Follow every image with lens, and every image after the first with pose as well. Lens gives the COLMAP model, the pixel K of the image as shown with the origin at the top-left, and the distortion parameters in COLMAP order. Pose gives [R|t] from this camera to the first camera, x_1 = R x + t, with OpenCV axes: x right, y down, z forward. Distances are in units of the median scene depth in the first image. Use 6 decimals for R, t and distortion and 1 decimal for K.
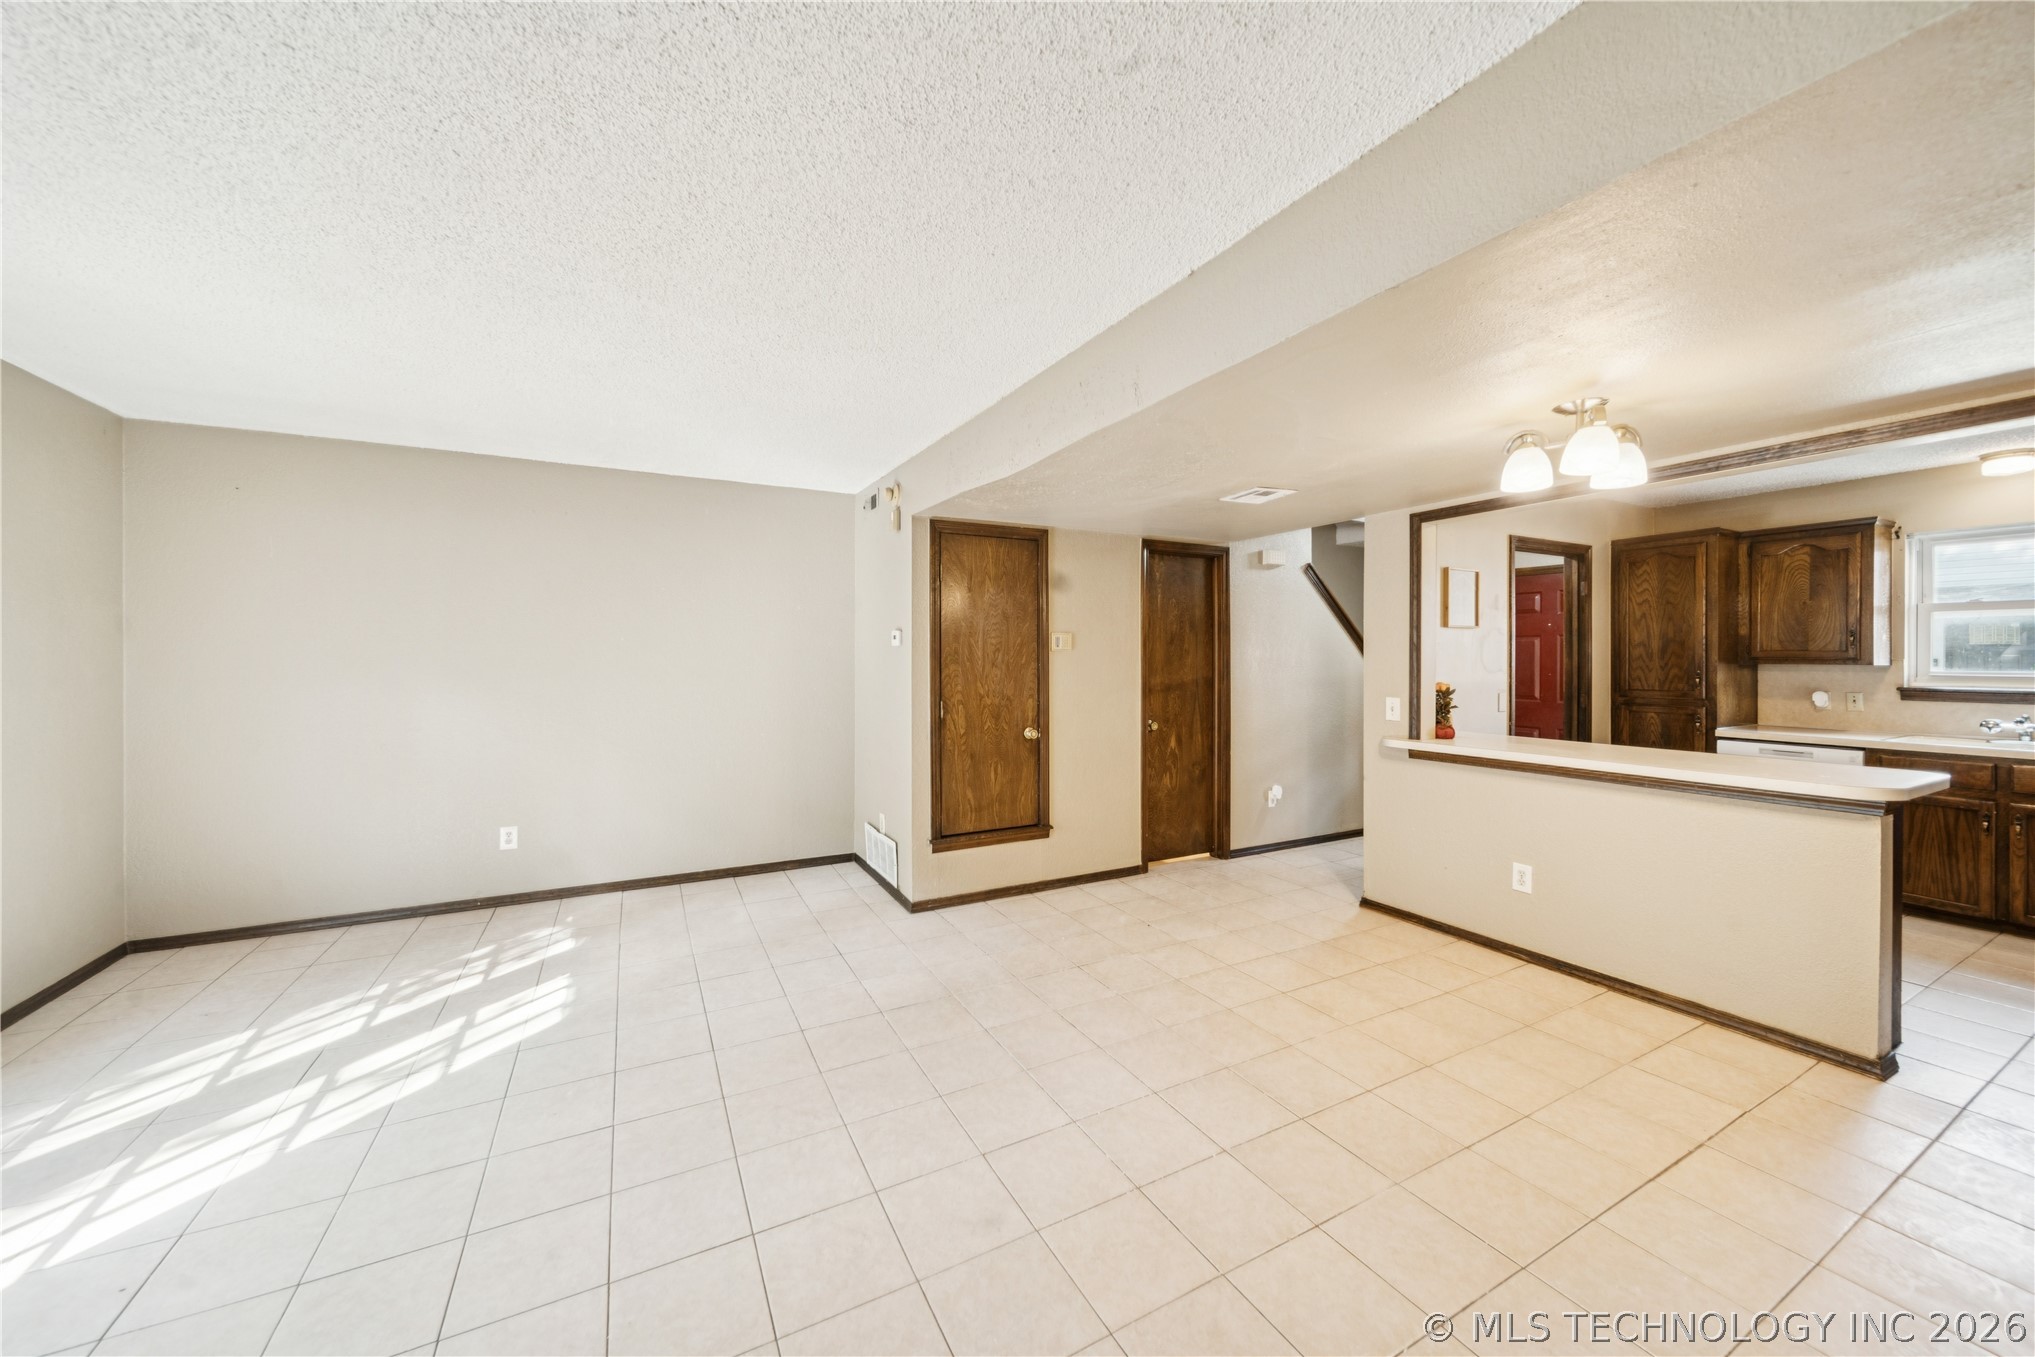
lens RADIAL K [[727.5, 0, 1016.5], [0, 727.5, 655.6], [0, 0, 1]] dist [-0.007624, 0.000936]
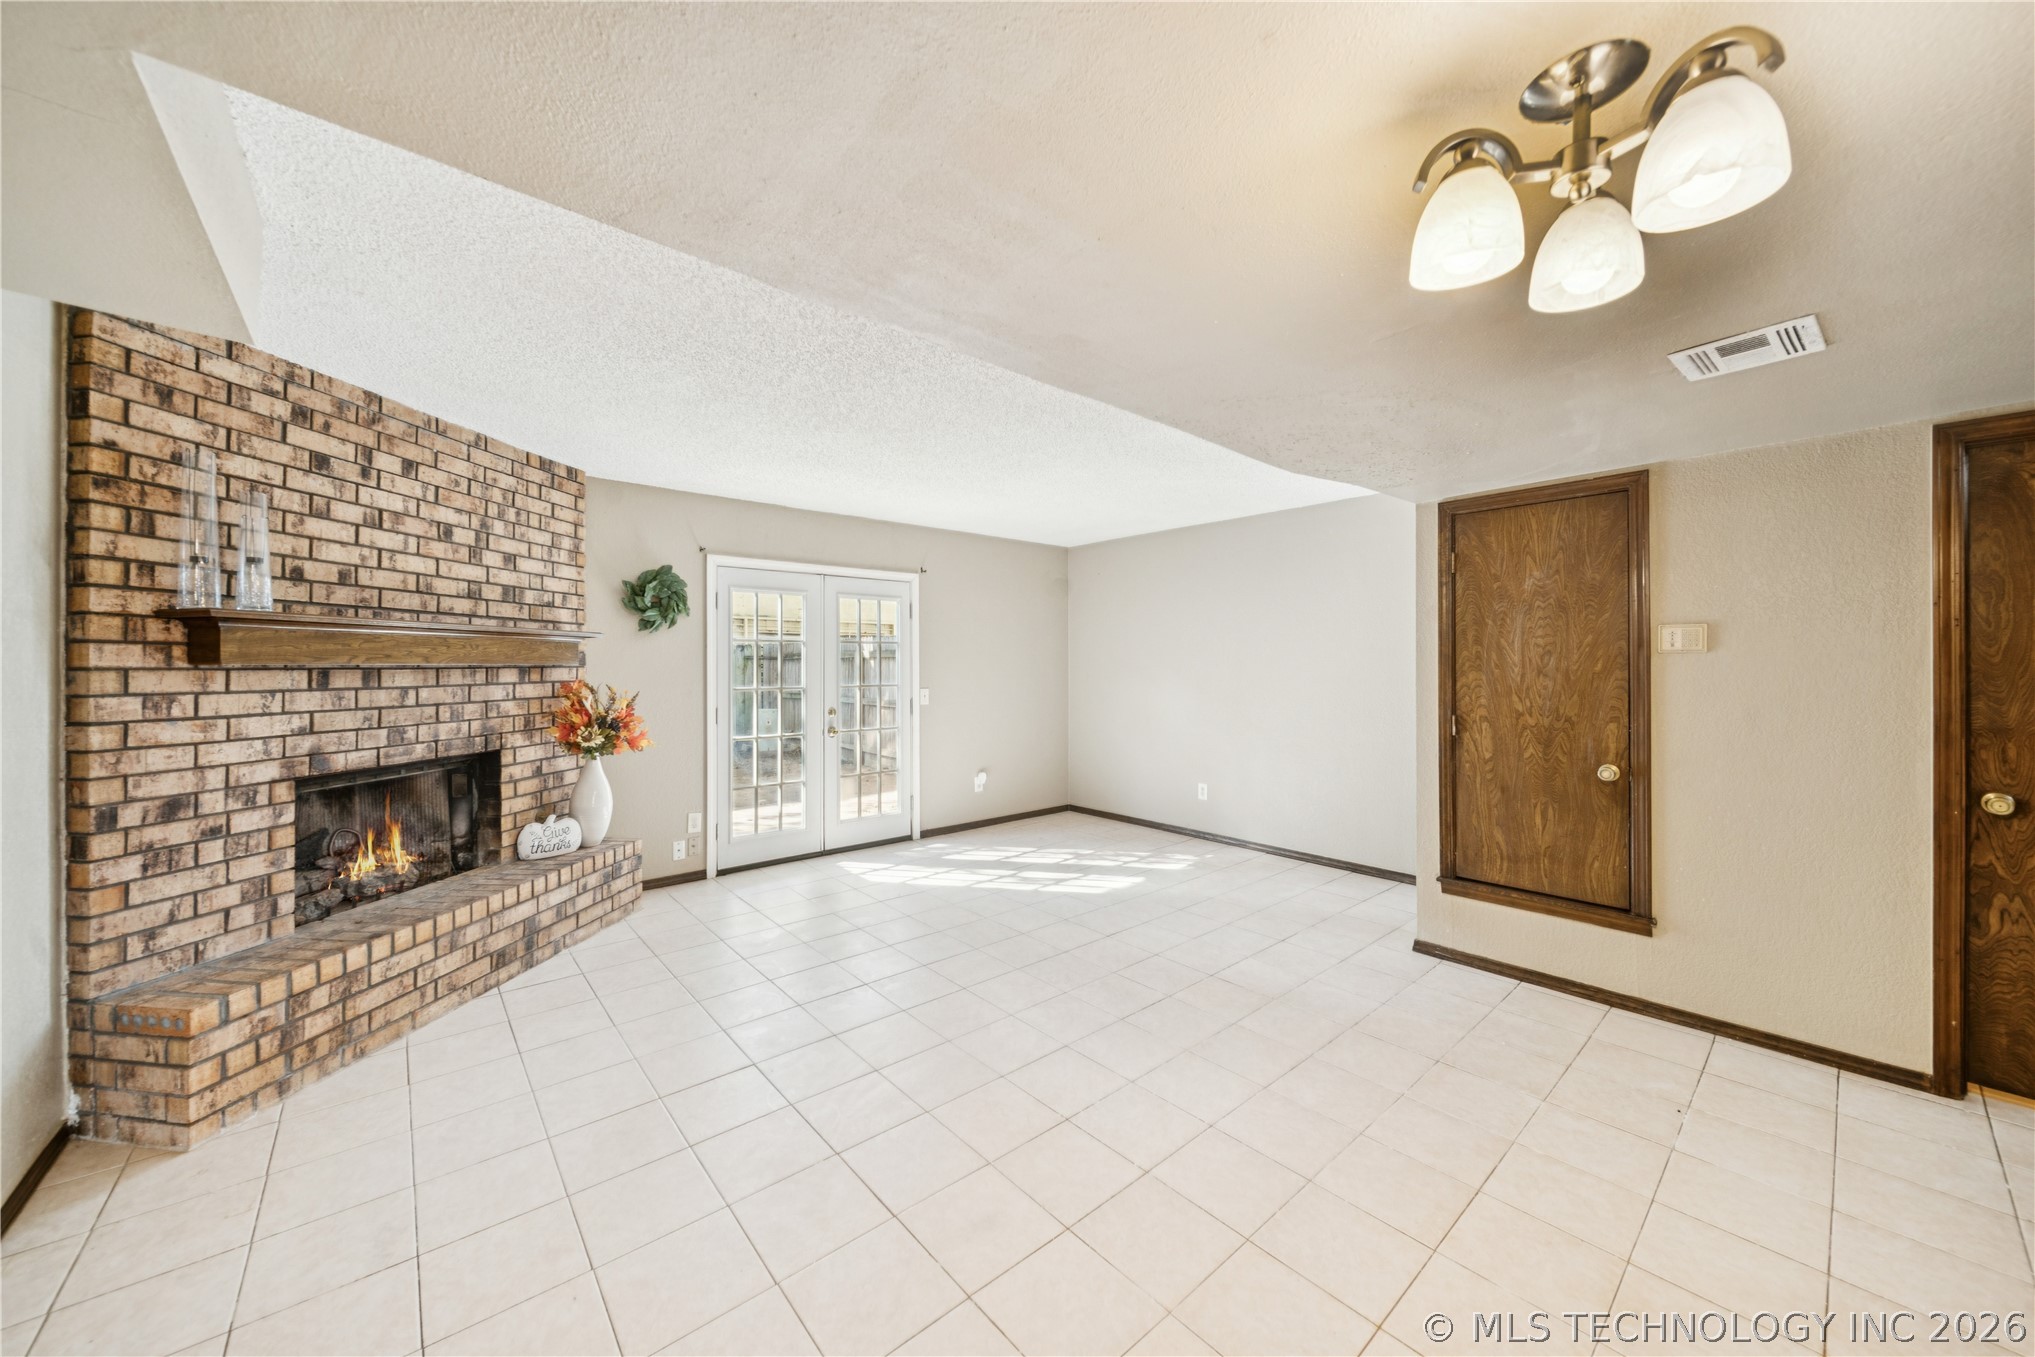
lens RADIAL K [[727.5, 0, 997.1], [0, 727.5, 658.4], [0, 0, 1]] dist [-0.007624, 0.000936]
pose [[0.212611, -0.009185, -0.977094, 0.584017], [0.001012, 0.999957, -0.009179, 0.003784], [0.977136, 0.000963, 0.212612, 0.292638]]
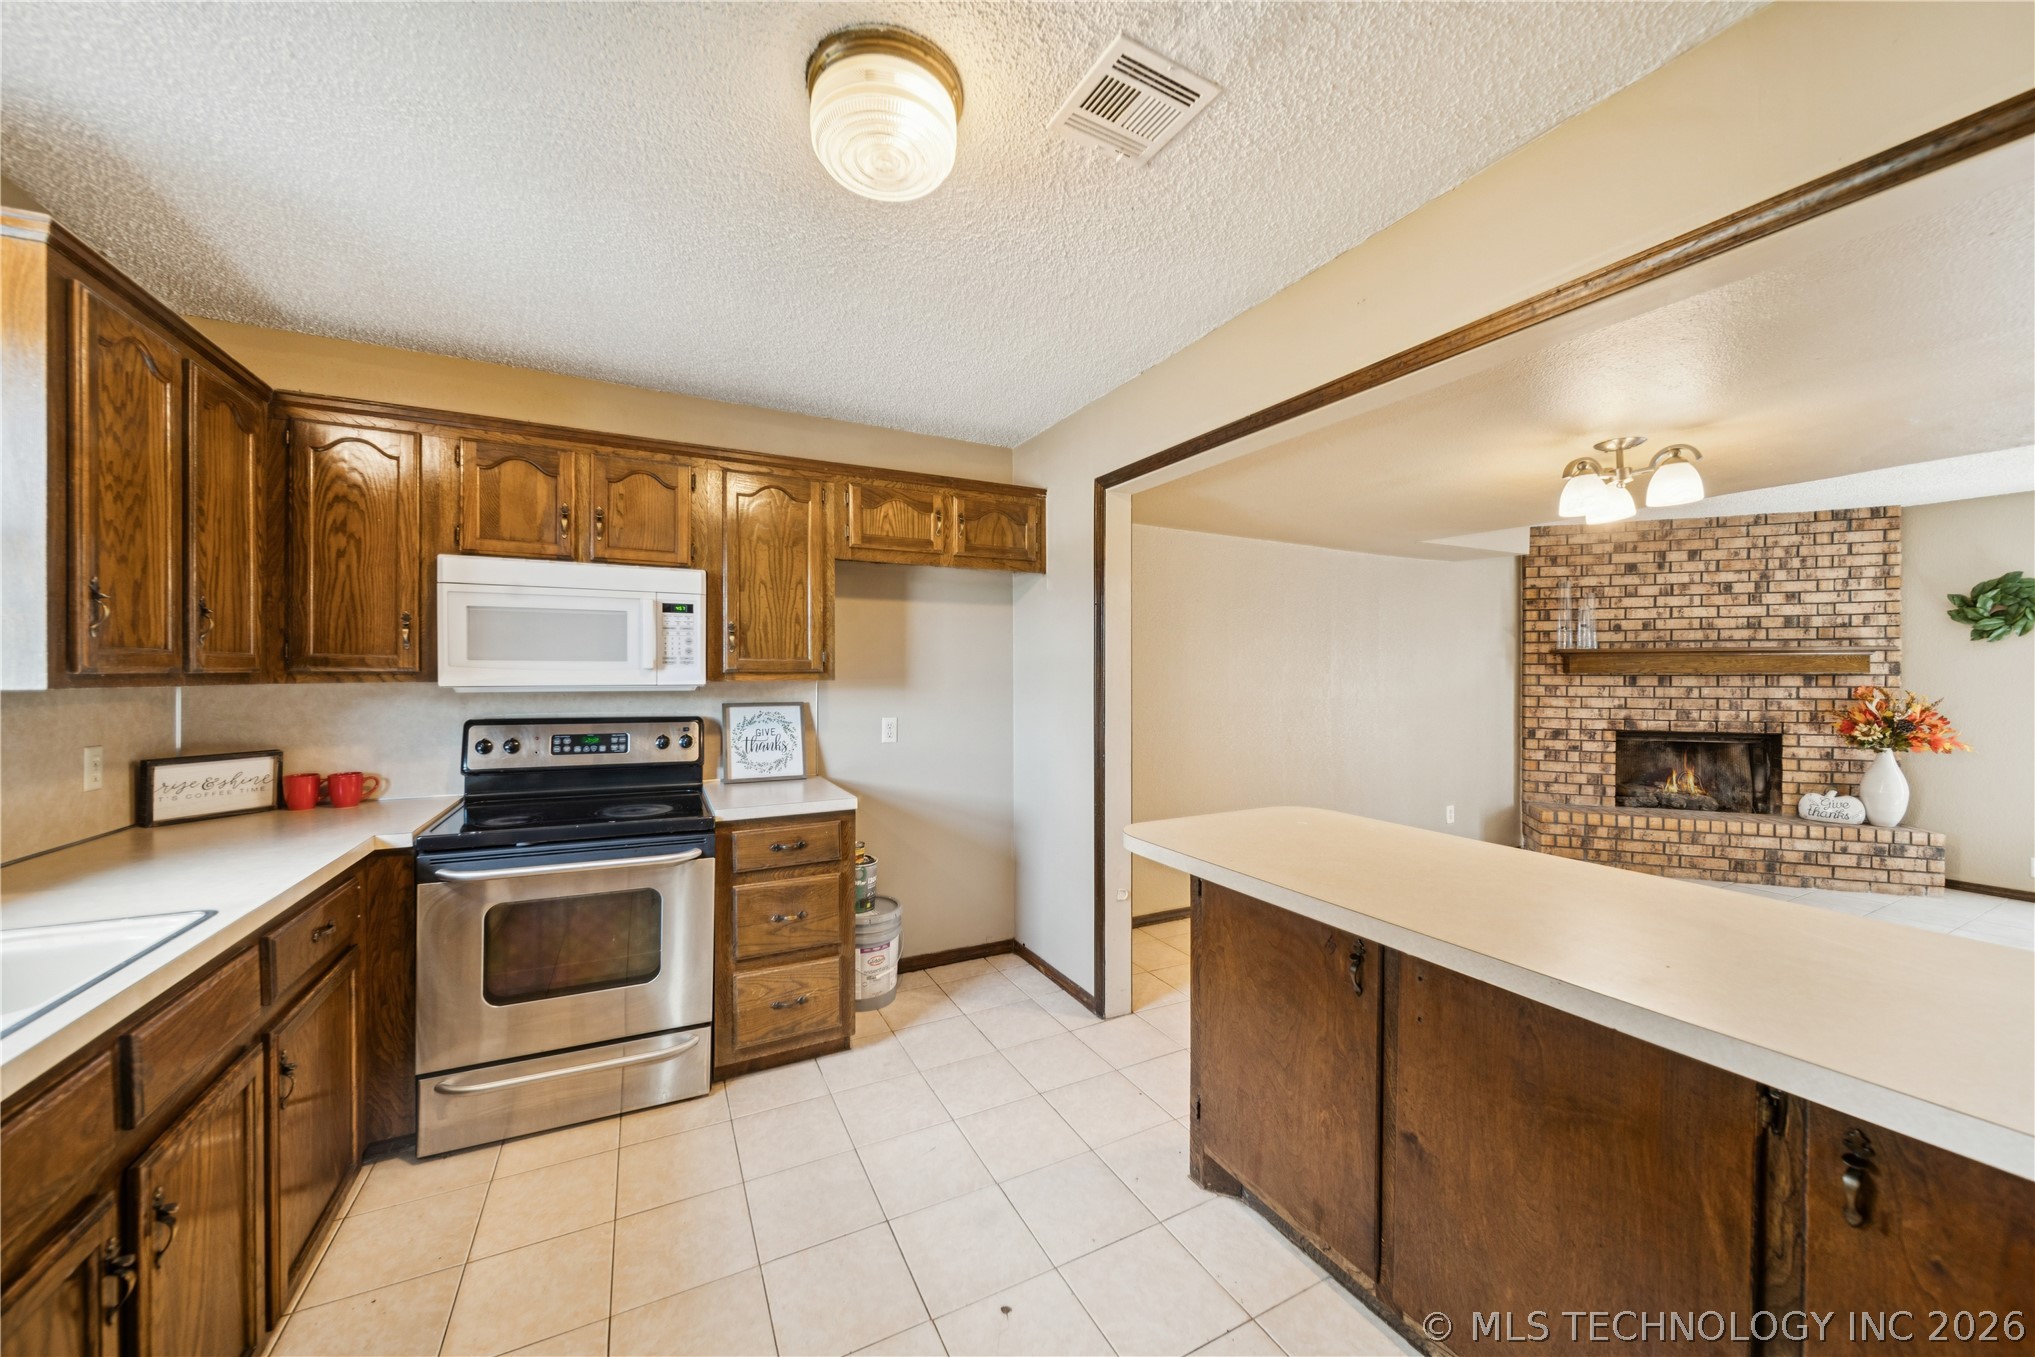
lens RADIAL K [[727.5, 0, 1005.0], [0, 727.5, 685.4], [0, 0, 1]] dist [-0.007624, 0.000936]
pose [[-0.999918, -0.001374, 0.012741, 0.886975], [-0.001188, 0.999893, 0.014607, 0.006896], [-0.012760, 0.014591, -0.999812, 1.107050]]
